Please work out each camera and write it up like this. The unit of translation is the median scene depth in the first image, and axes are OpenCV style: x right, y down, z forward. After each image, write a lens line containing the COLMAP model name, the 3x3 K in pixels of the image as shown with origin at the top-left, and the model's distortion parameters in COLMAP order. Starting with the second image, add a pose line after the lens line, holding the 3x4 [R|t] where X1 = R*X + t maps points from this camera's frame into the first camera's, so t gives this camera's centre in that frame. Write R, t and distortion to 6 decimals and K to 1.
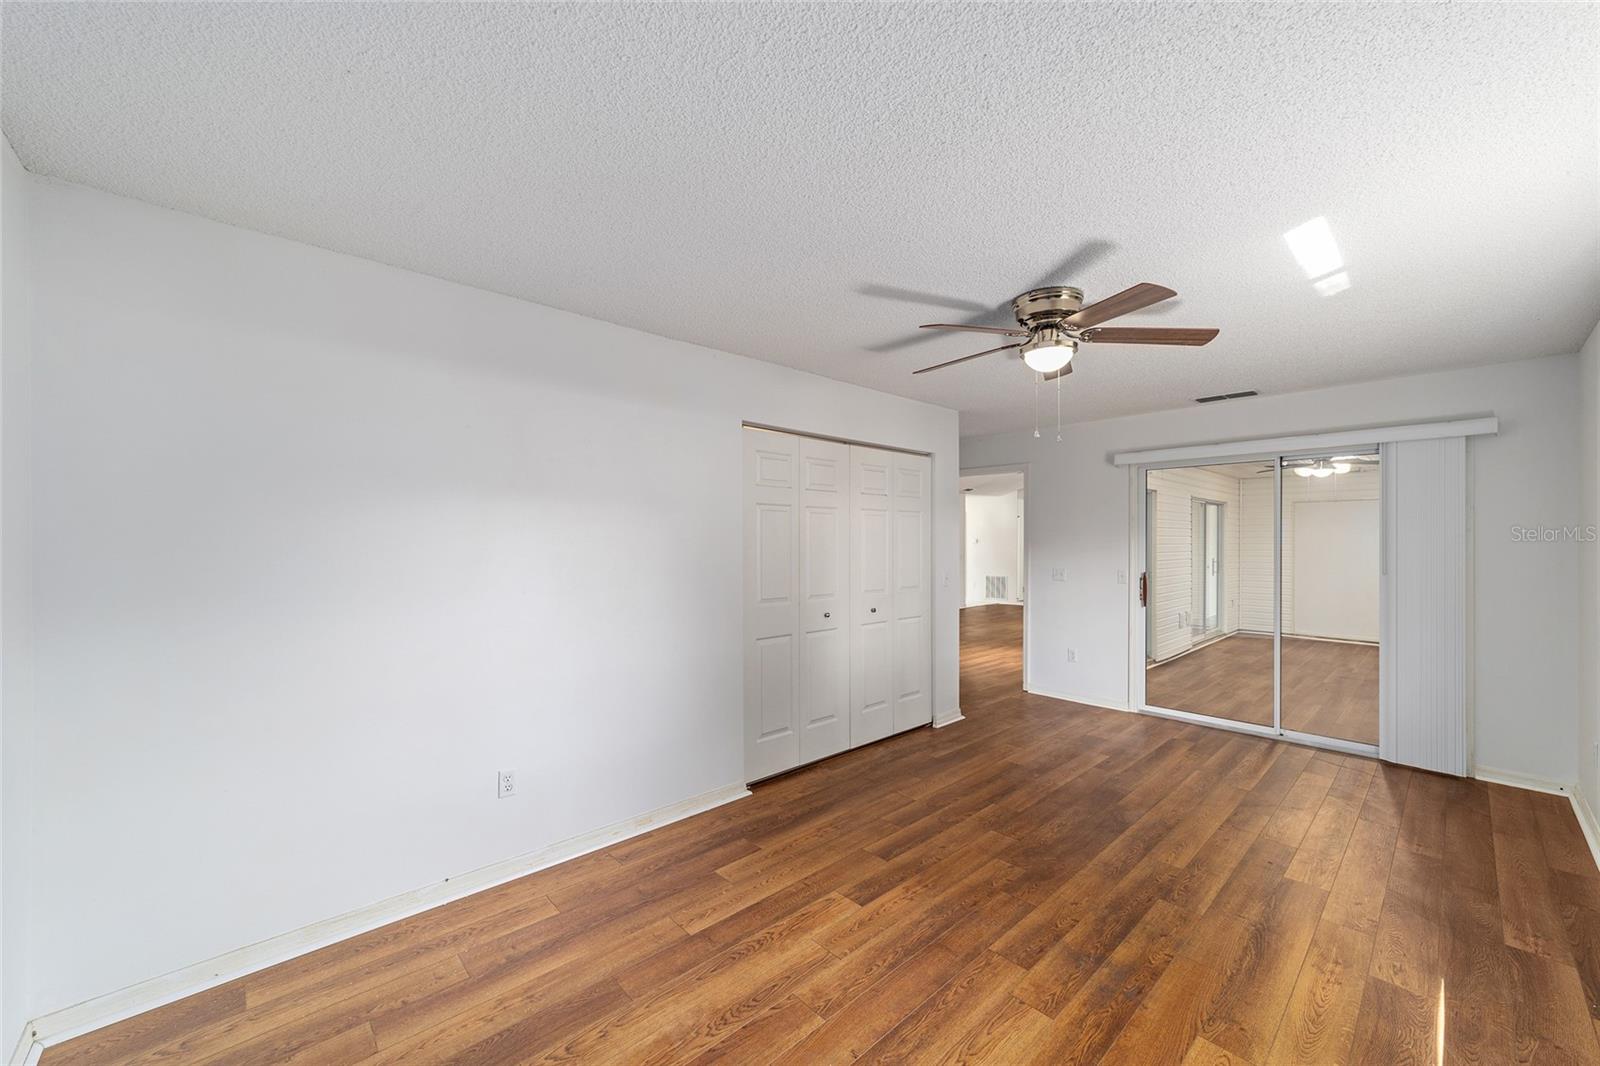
lens RADIAL K [[611.4, 0, 797.5], [0, 611.4, 535.9], [0, 0, 1]] dist [-0.008133, 0.000119]
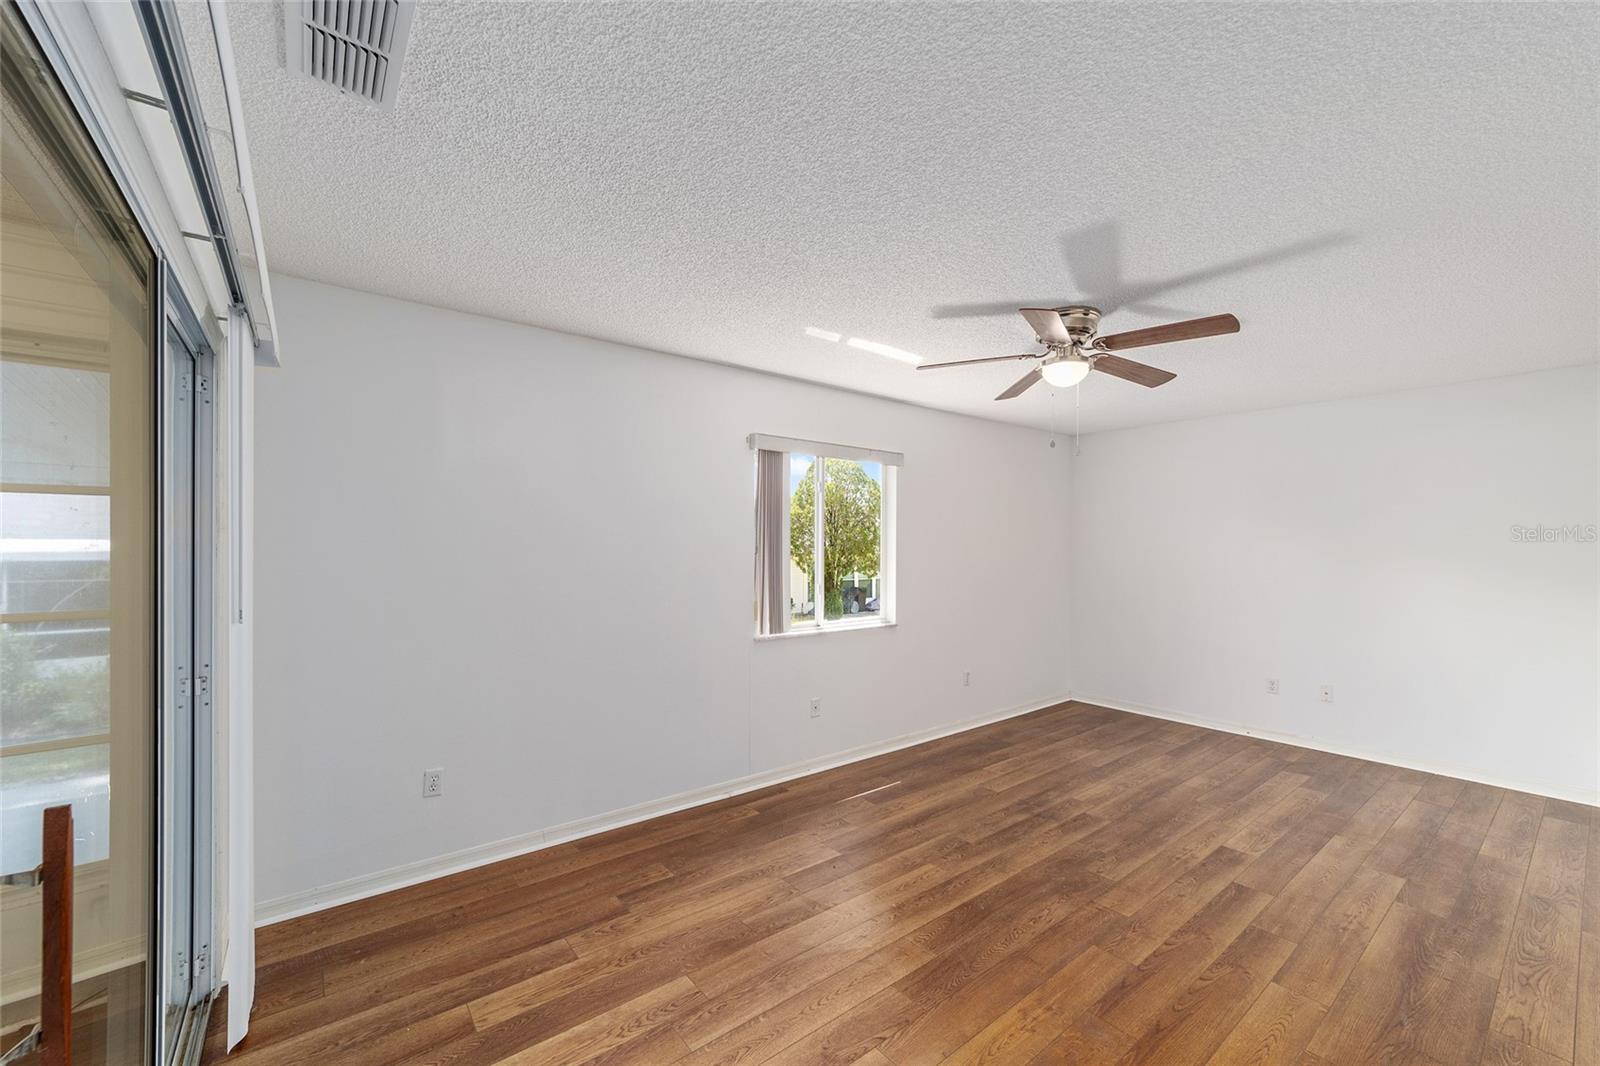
lens RADIAL K [[624.2, 0, 799.0], [0, 624.2, 548.7], [0, 0, 1]] dist [0.002662, 0.000470]
pose [[-0.996748, 0.001405, 0.080568, 0.816457], [0.000582, 0.999947, -0.010239, 0.016888], [-0.080578, -0.010159, -0.996697, 2.223655]]
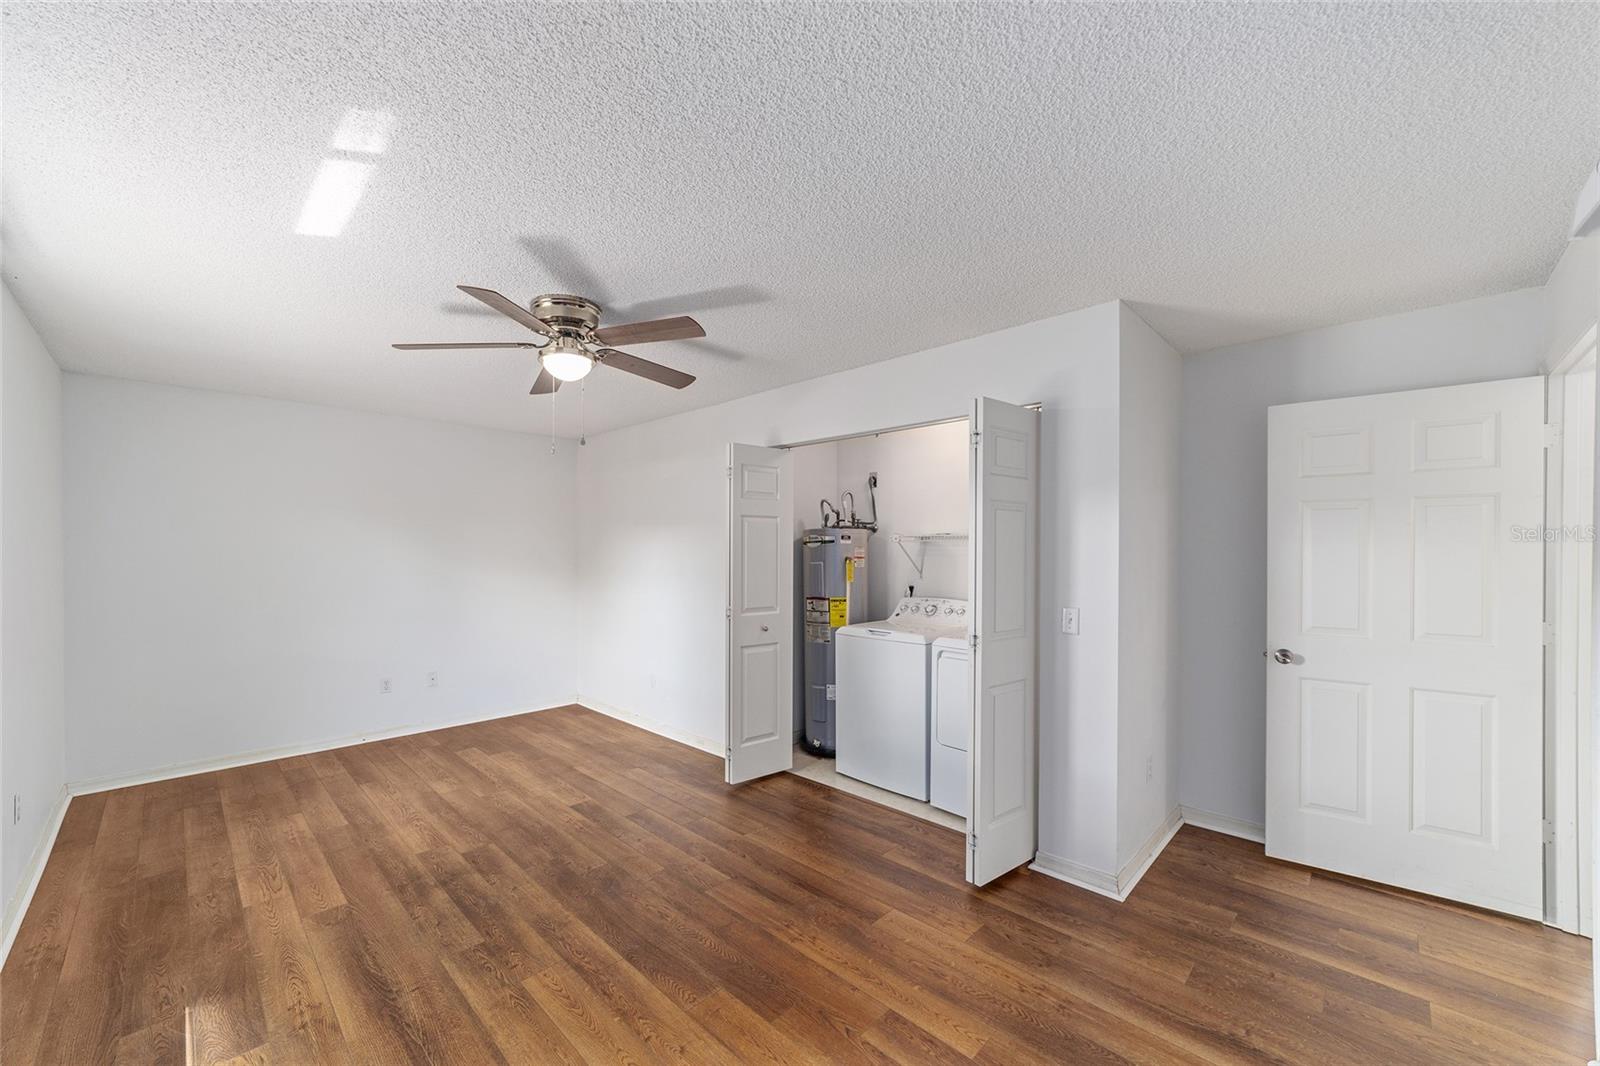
lens RADIAL K [[629.5, 0, 790.0], [0, 629.5, 545.7], [0, 0, 1]] dist [-0.000354, 0.000006]
pose [[0.042477, -0.004703, -0.999086, 1.523408], [0.012978, 0.999907, -0.004155, 0.010324], [0.999013, -0.012789, 0.042534, 1.387647]]
